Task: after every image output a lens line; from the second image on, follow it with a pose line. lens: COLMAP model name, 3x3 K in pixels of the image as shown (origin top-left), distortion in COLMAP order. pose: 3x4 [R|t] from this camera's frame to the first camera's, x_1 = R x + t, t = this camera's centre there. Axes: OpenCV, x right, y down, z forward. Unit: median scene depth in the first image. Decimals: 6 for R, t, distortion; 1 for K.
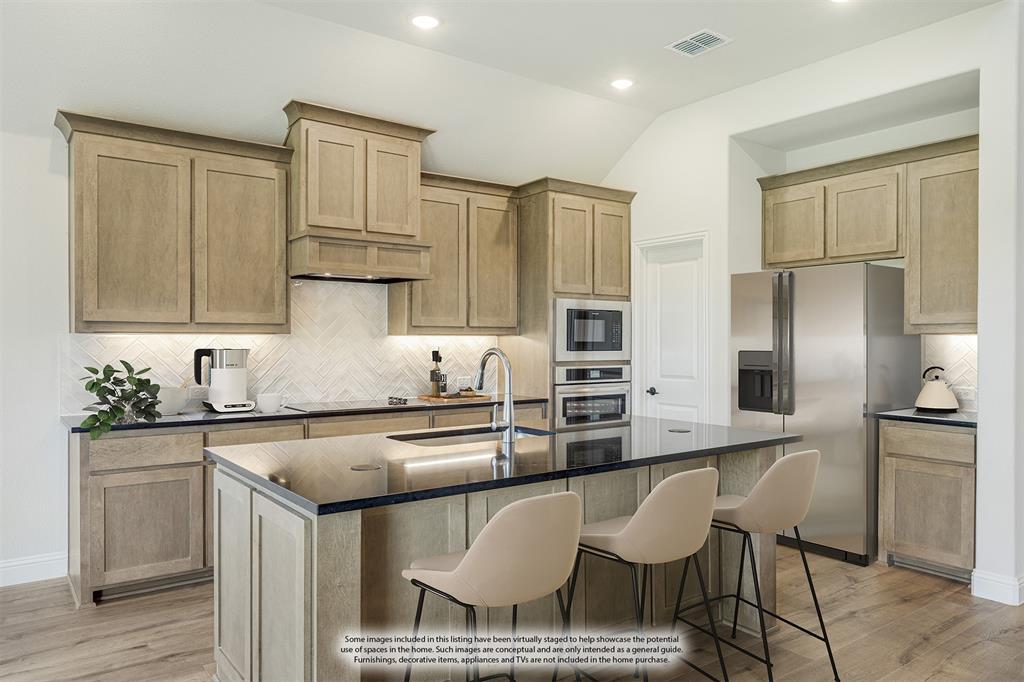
lens RADIAL K [[706.5, 0, 519.7], [0, 706.5, 345.5], [0, 0, 1]] dist [-0.001925, 0.003757]
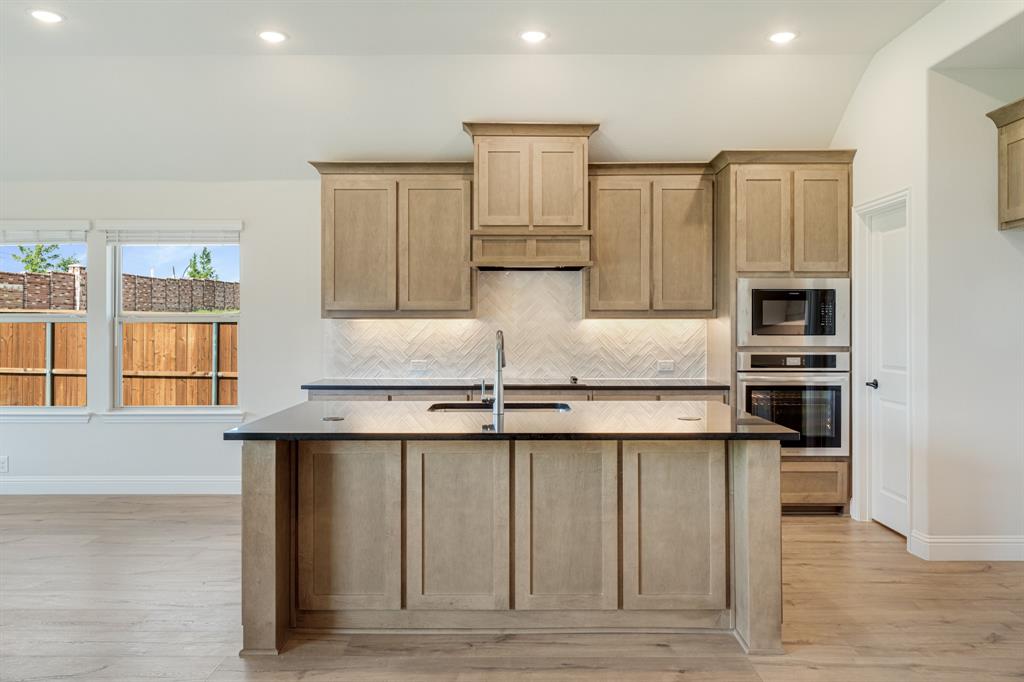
lens RADIAL K [[751.9, 0, 517.2], [0, 751.9, 327.8], [0, 0, 1]] dist [0.005019, 0.001905]
pose [[0.798565, 0.002246, -0.601904, 0.452267], [-0.003337, 0.999994, -0.000697, 0.000168], [0.601899, 0.002565, 0.798568, 0.036292]]
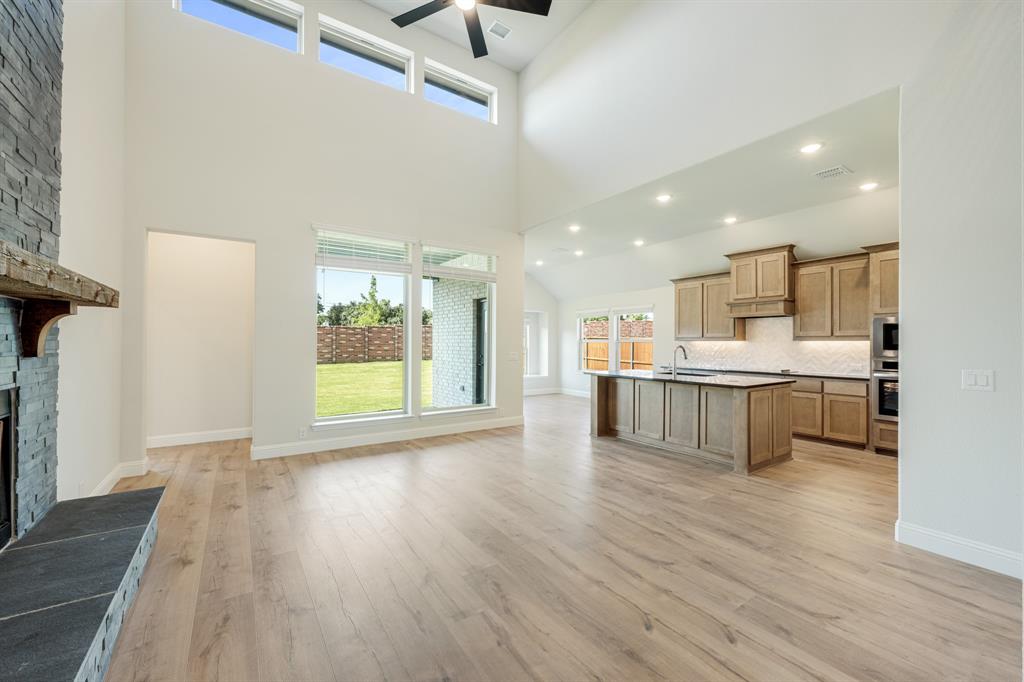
lens RADIAL K [[411.1, 0, 498.1], [0, 411.1, 341.1], [0, 0, 1]] dist [-0.003437, -0.000076]
pose [[-0.083184, -0.005177, -0.996521, 1.165157], [-0.011290, 0.999927, -0.004253, 0.001379], [0.996470, 0.010897, -0.083236, 0.232097]]
